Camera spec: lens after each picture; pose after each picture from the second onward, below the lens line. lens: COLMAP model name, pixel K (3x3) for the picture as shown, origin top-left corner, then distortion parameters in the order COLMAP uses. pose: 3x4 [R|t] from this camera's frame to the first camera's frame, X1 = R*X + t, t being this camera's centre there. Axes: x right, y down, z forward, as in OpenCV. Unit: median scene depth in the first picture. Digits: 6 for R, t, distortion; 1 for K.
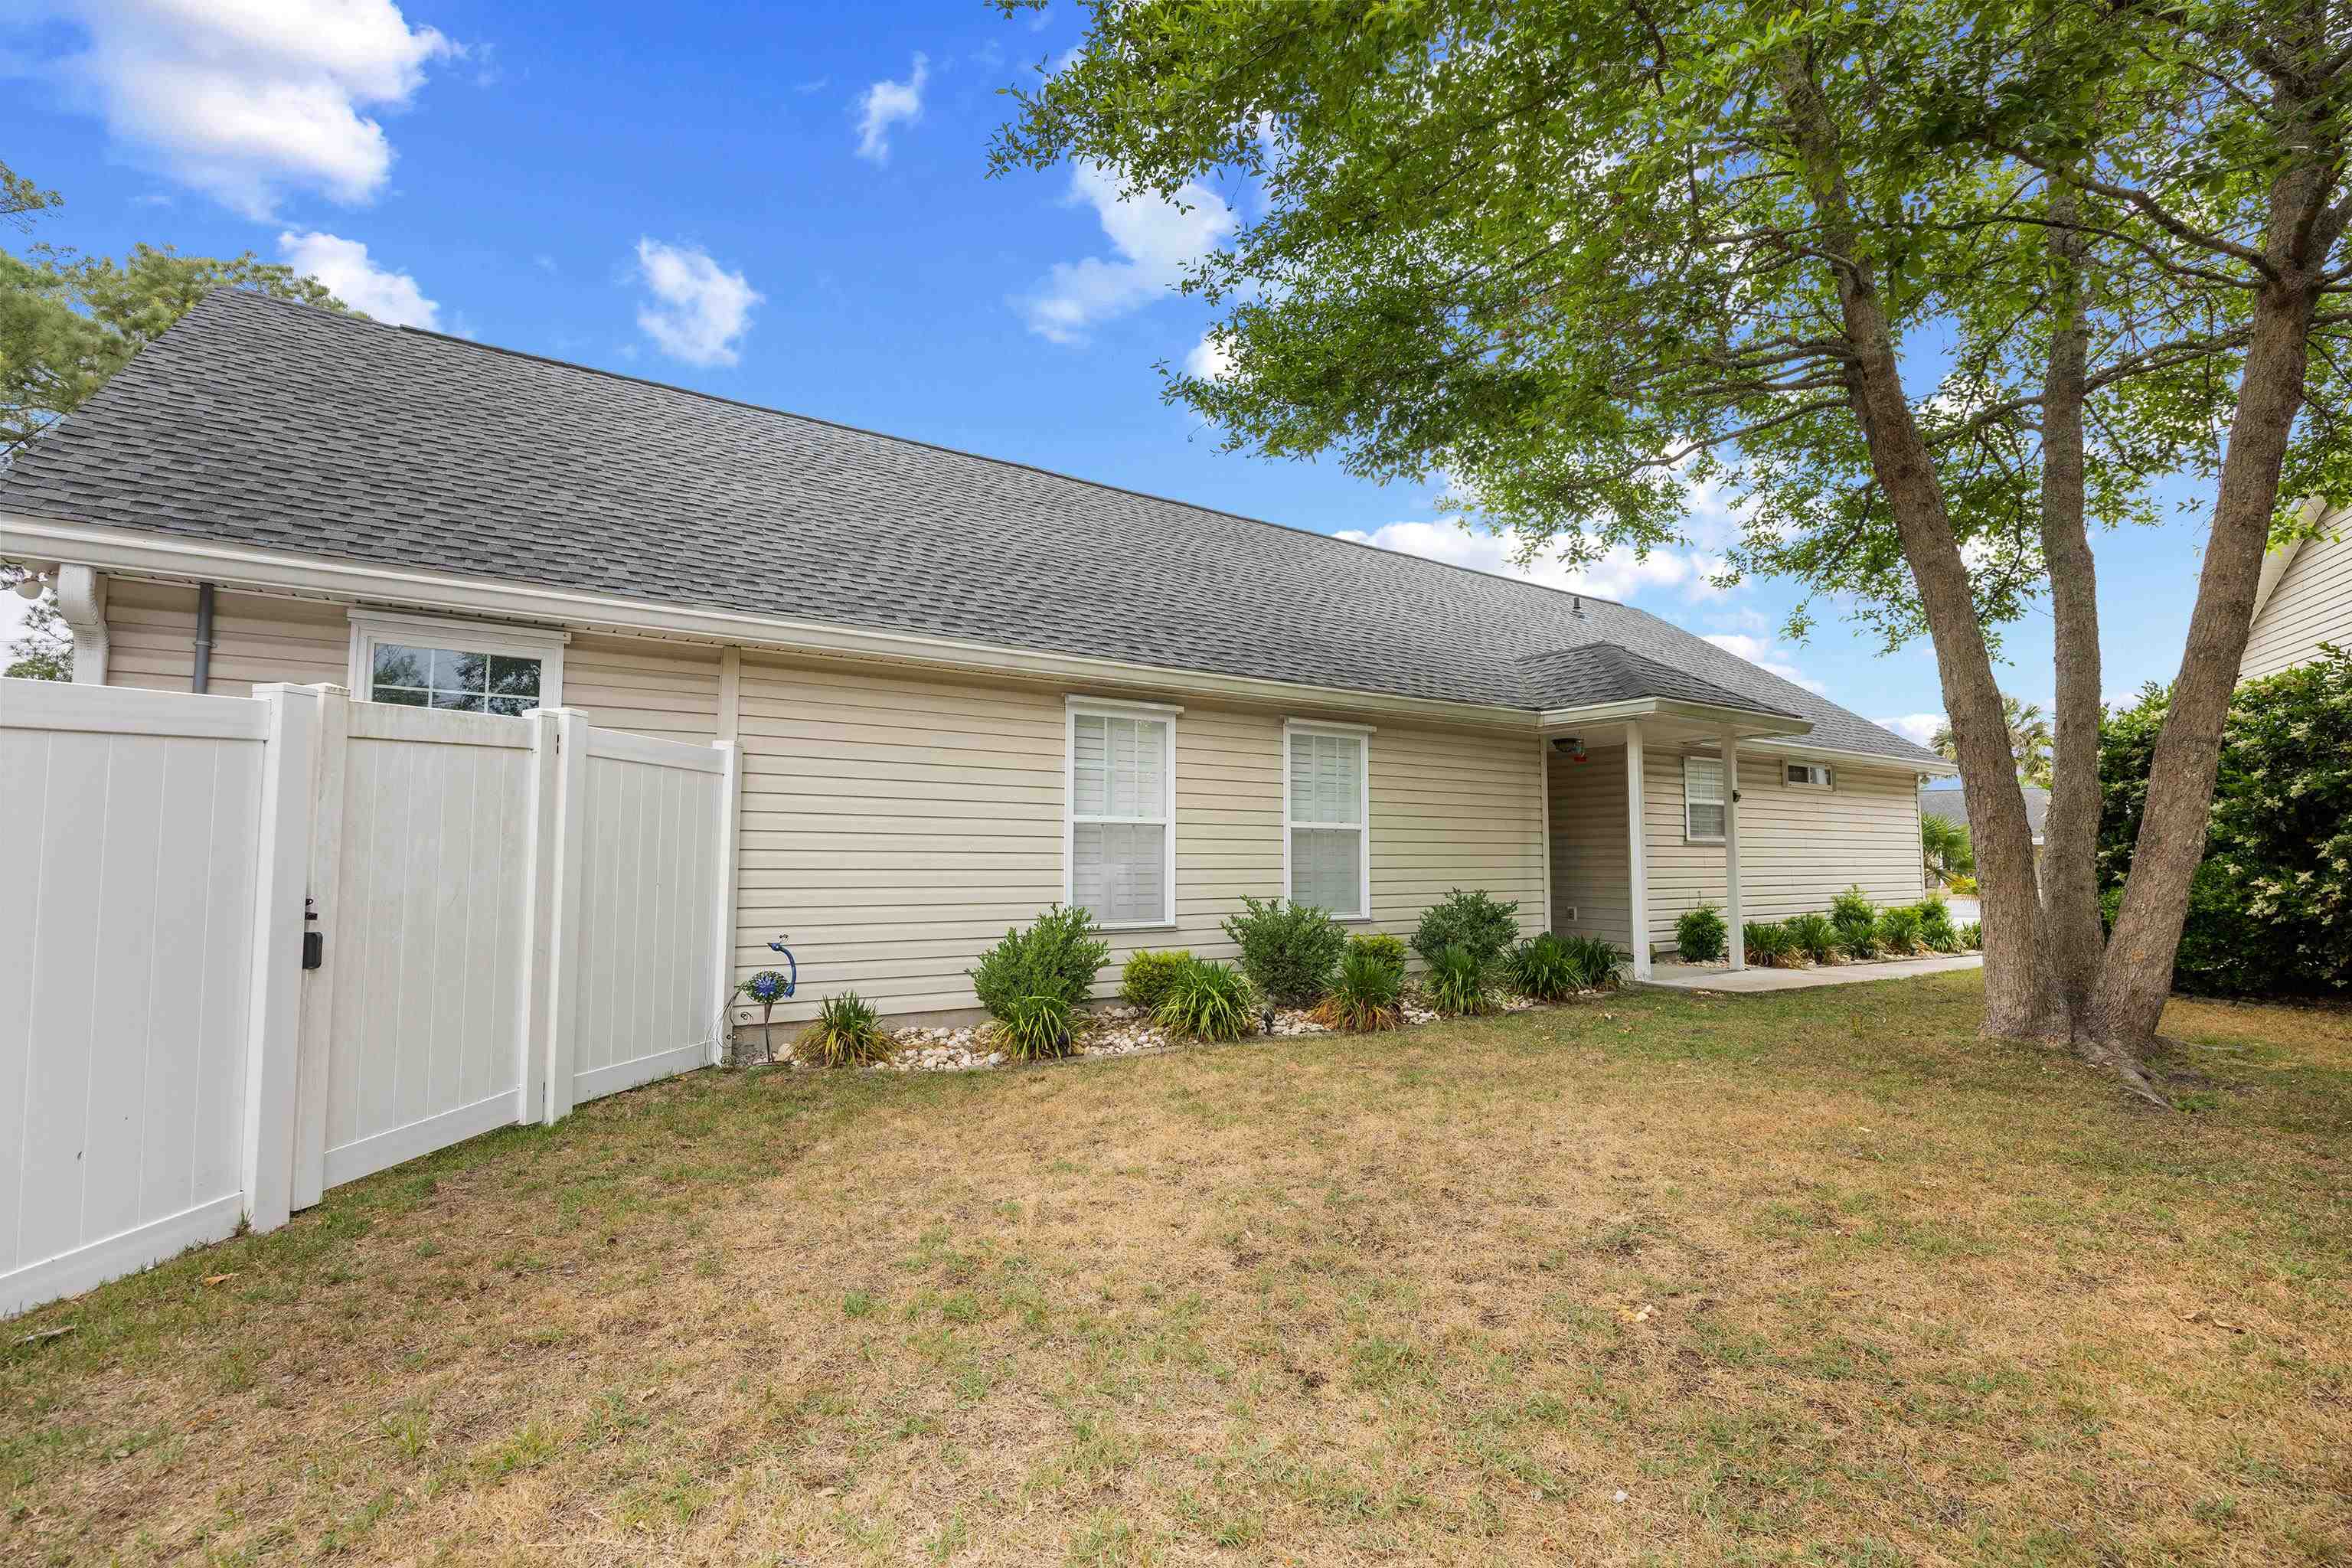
lens RADIAL K [[1077.9, 0, 1176.0], [0, 1077.9, 784.0], [0, 0, 1]] dist [-0.016635, -0.000574]
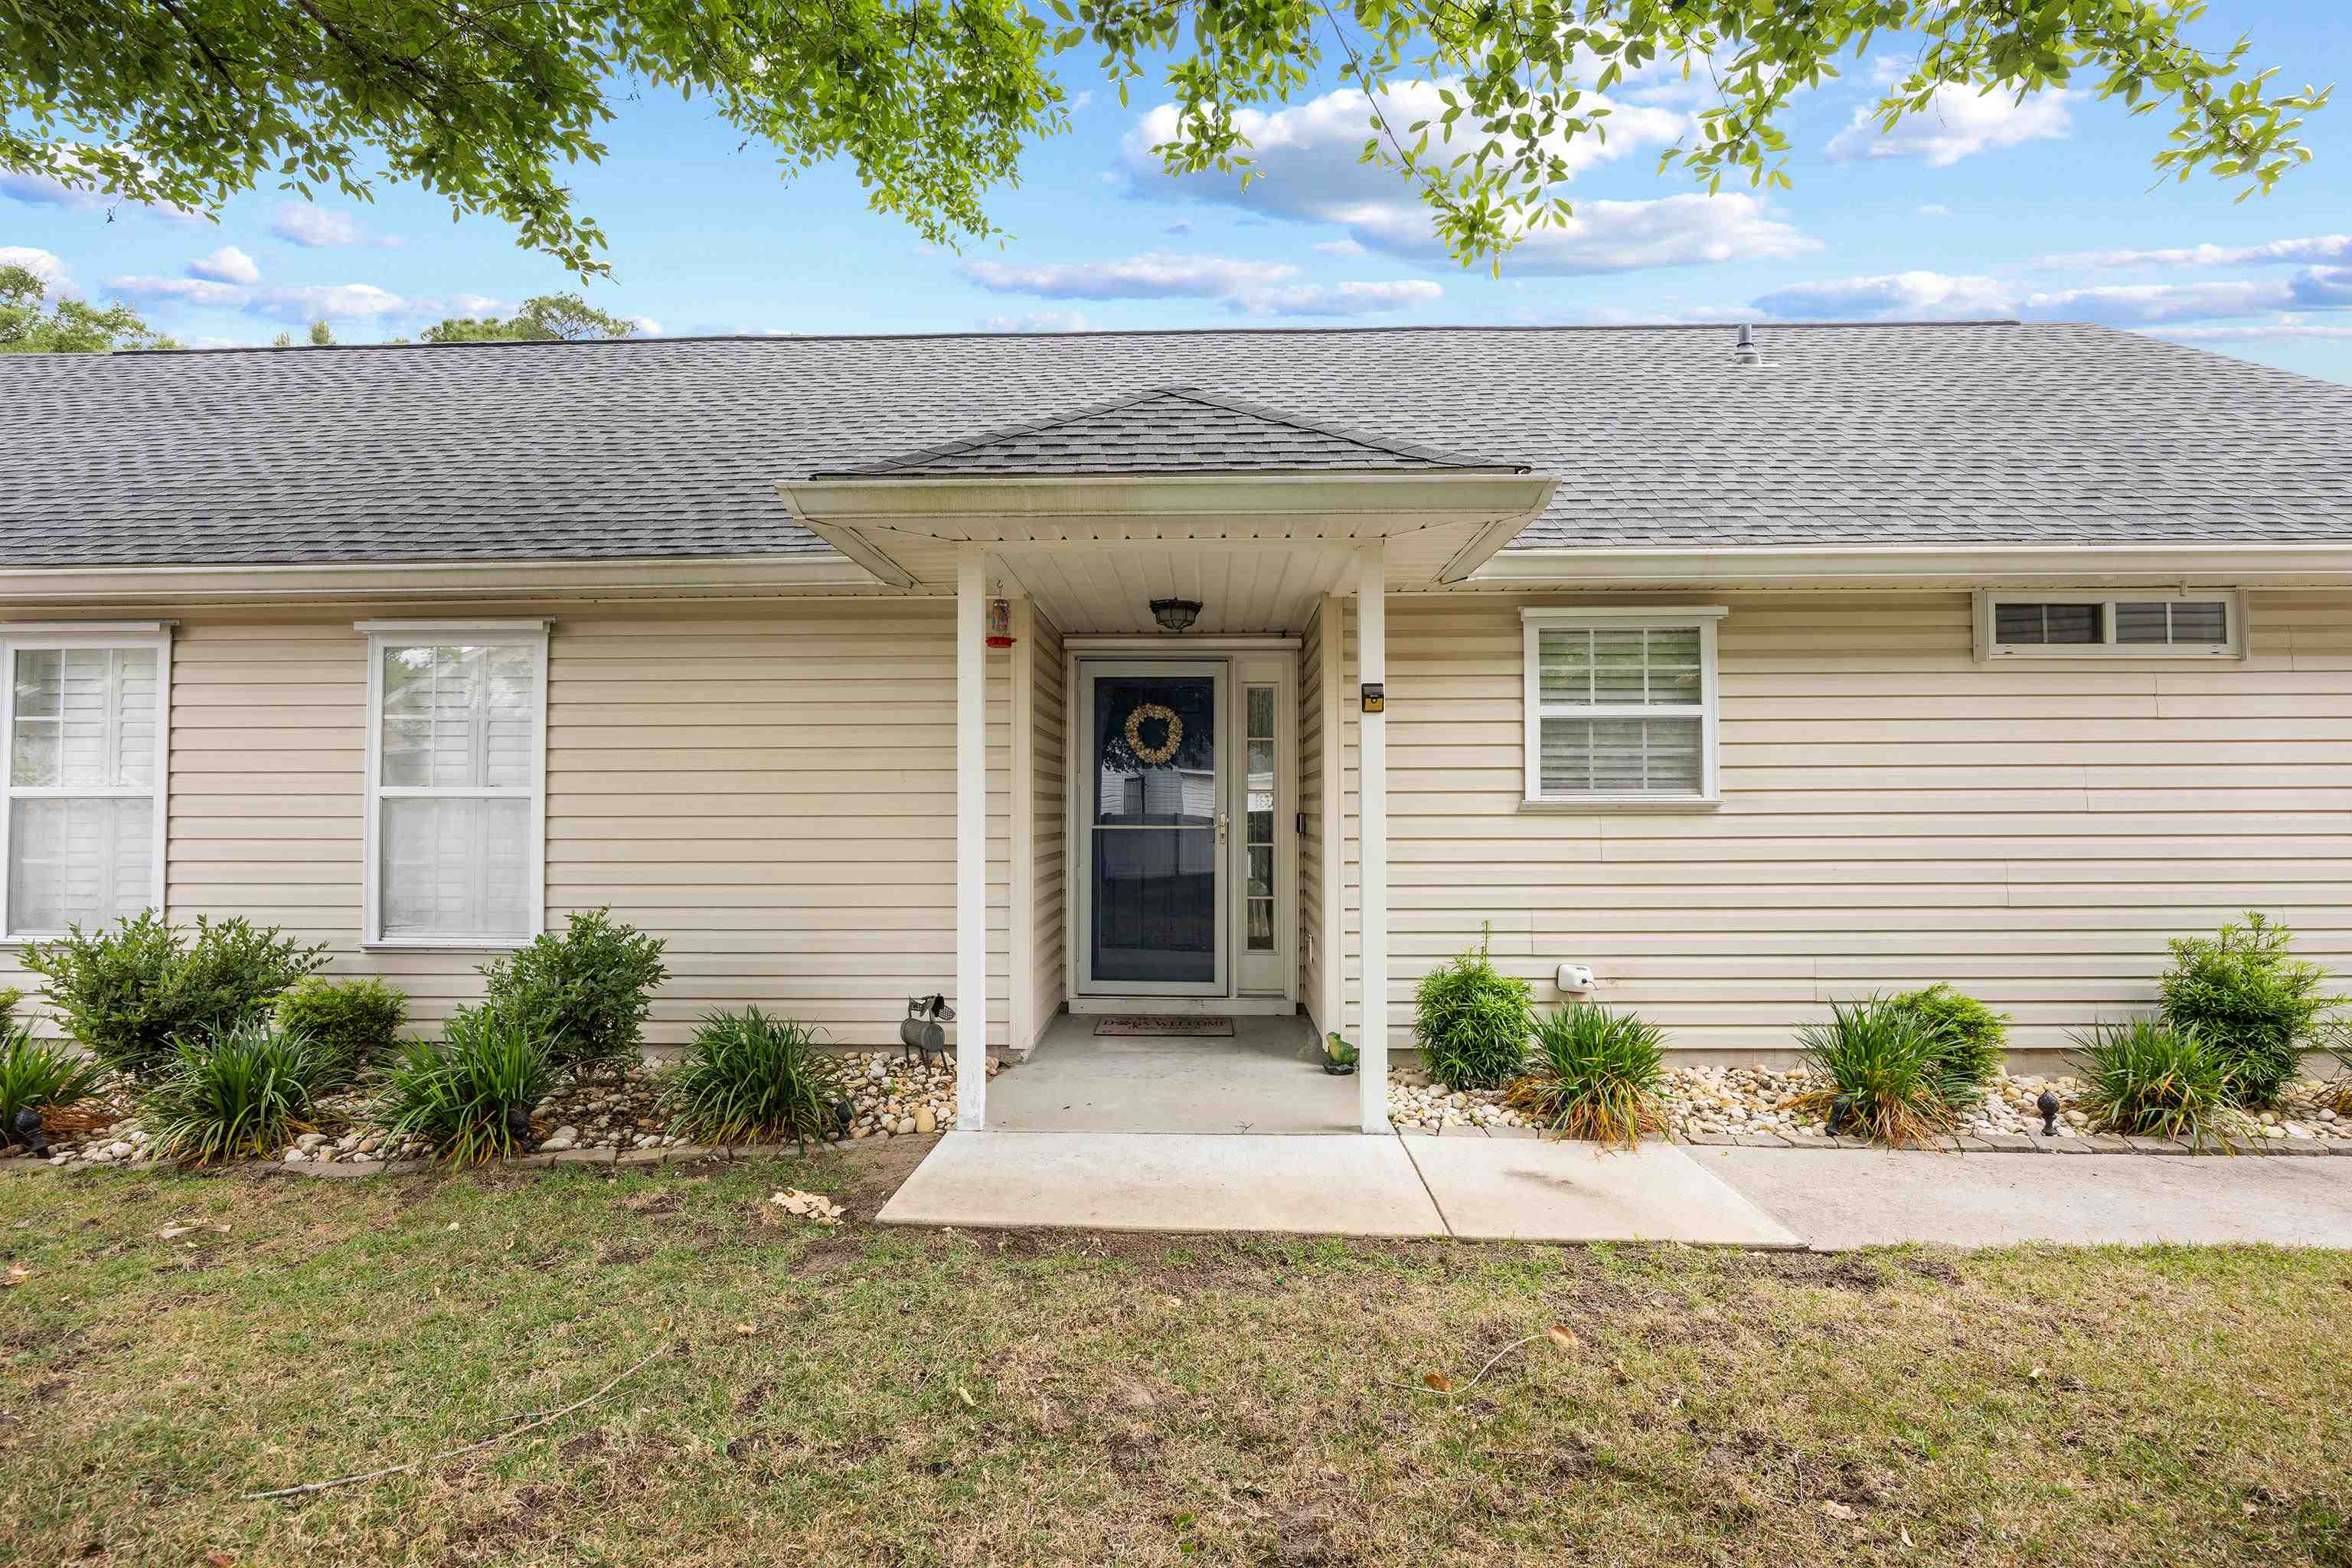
lens RADIAL K [[1077.9, 0, 1176.0], [0, 1077.9, 784.0], [0, 0, 1]] dist [-0.016635, -0.000574]
pose [[0.821041, -0.012188, -0.570739, 0.609303], [0.046217, 0.997909, 0.045176, 0.018416], [0.568995, -0.063469, 0.819888, 0.558180]]
